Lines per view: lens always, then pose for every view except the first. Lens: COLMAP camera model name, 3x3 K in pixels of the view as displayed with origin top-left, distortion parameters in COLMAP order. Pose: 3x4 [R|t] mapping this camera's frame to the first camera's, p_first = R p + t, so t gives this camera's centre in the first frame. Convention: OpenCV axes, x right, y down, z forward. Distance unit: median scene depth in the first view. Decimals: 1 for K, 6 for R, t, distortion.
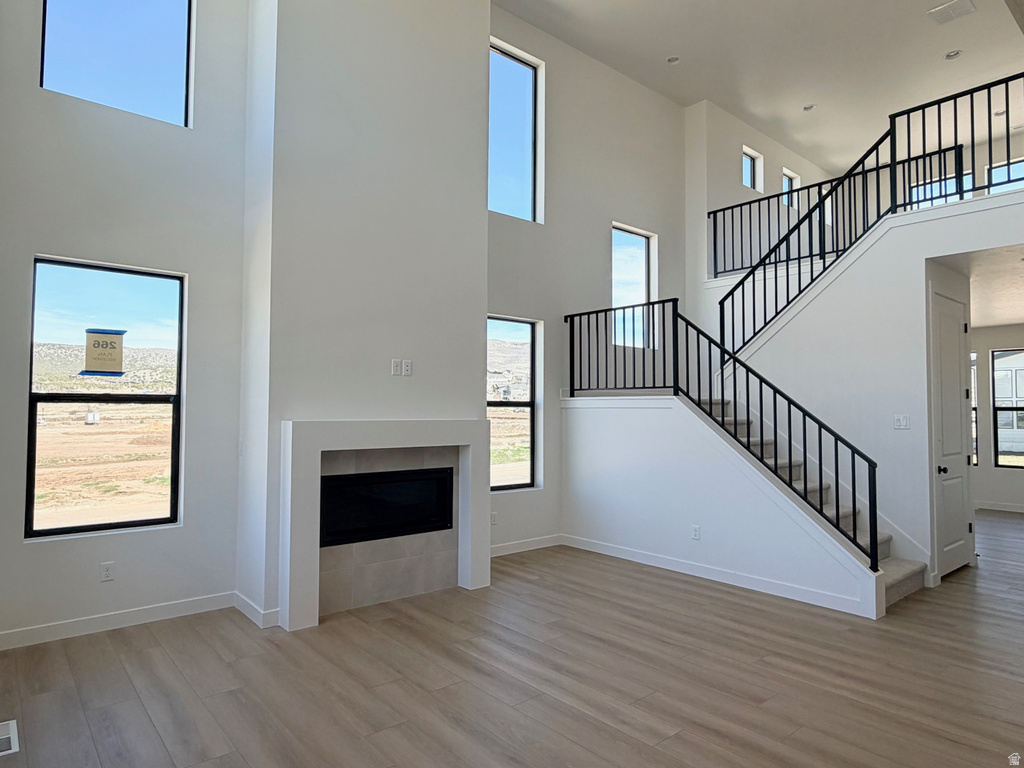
lens RADIAL K [[623.4, 0, 512.0], [0, 623.4, 384.0], [0, 0, 1]] dist [-0.003494, -0.000087]
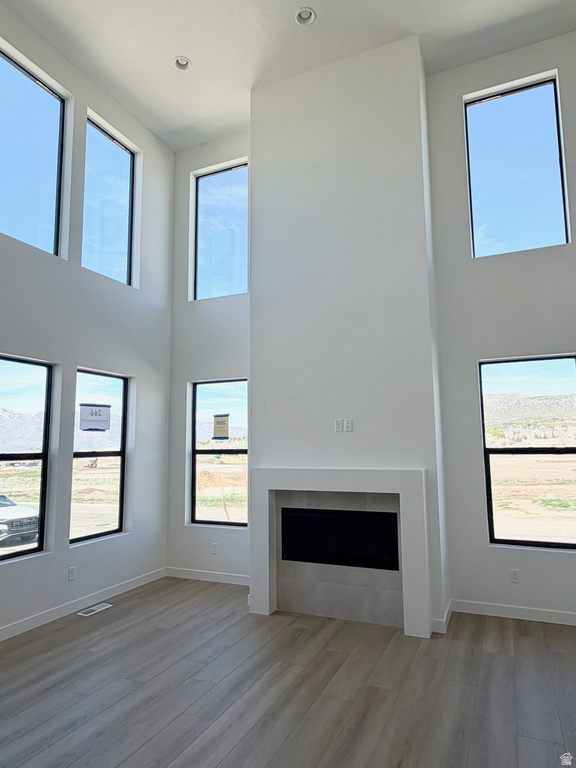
lens RADIAL K [[484.6, 0, 288.0], [0, 484.6, 384.0], [0, 0, 1]] dist [-0.002233, -0.000572]
pose [[0.429479, -0.121613, -0.894851, 0.707399], [0.050174, 0.992574, -0.110813, -0.007019], [0.901682, 0.002694, 0.432391, 0.534102]]
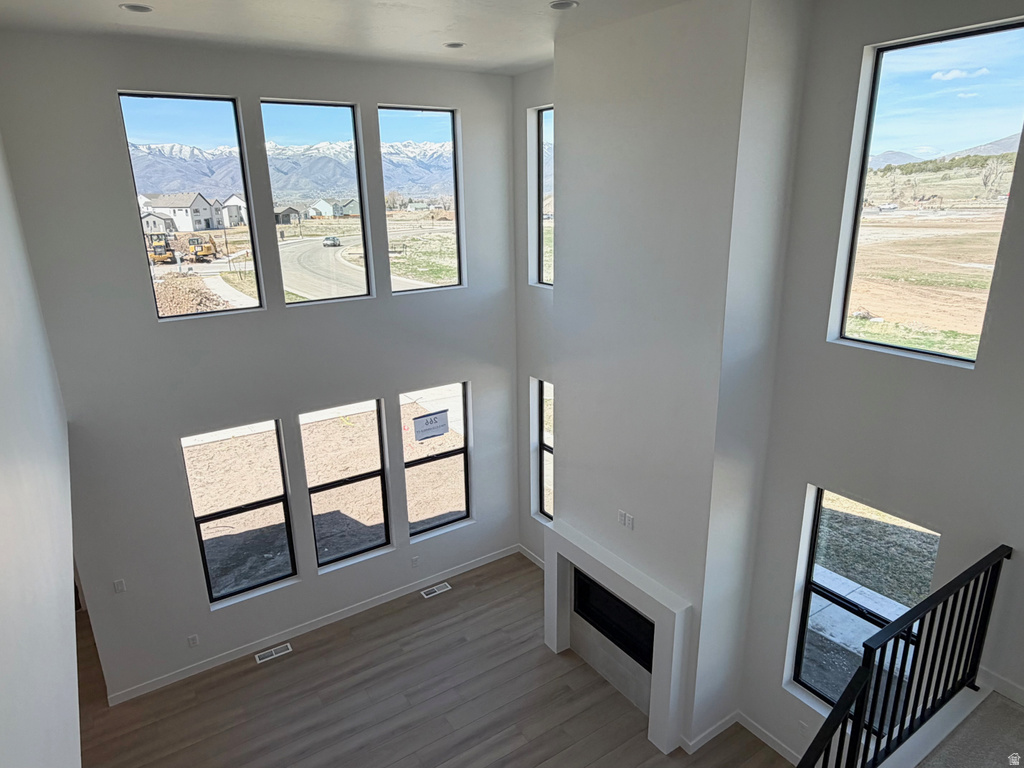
lens RADIAL K [[646.1, 0, 512.0], [0, 646.1, 384.0], [0, 0, 1]] dist [-0.002233, -0.000572]
pose [[-0.117928, 0.289837, -0.949783, 0.936739], [0.060285, 0.956782, 0.284487, -0.645155], [0.991191, -0.023709, -0.130304, 1.048570]]
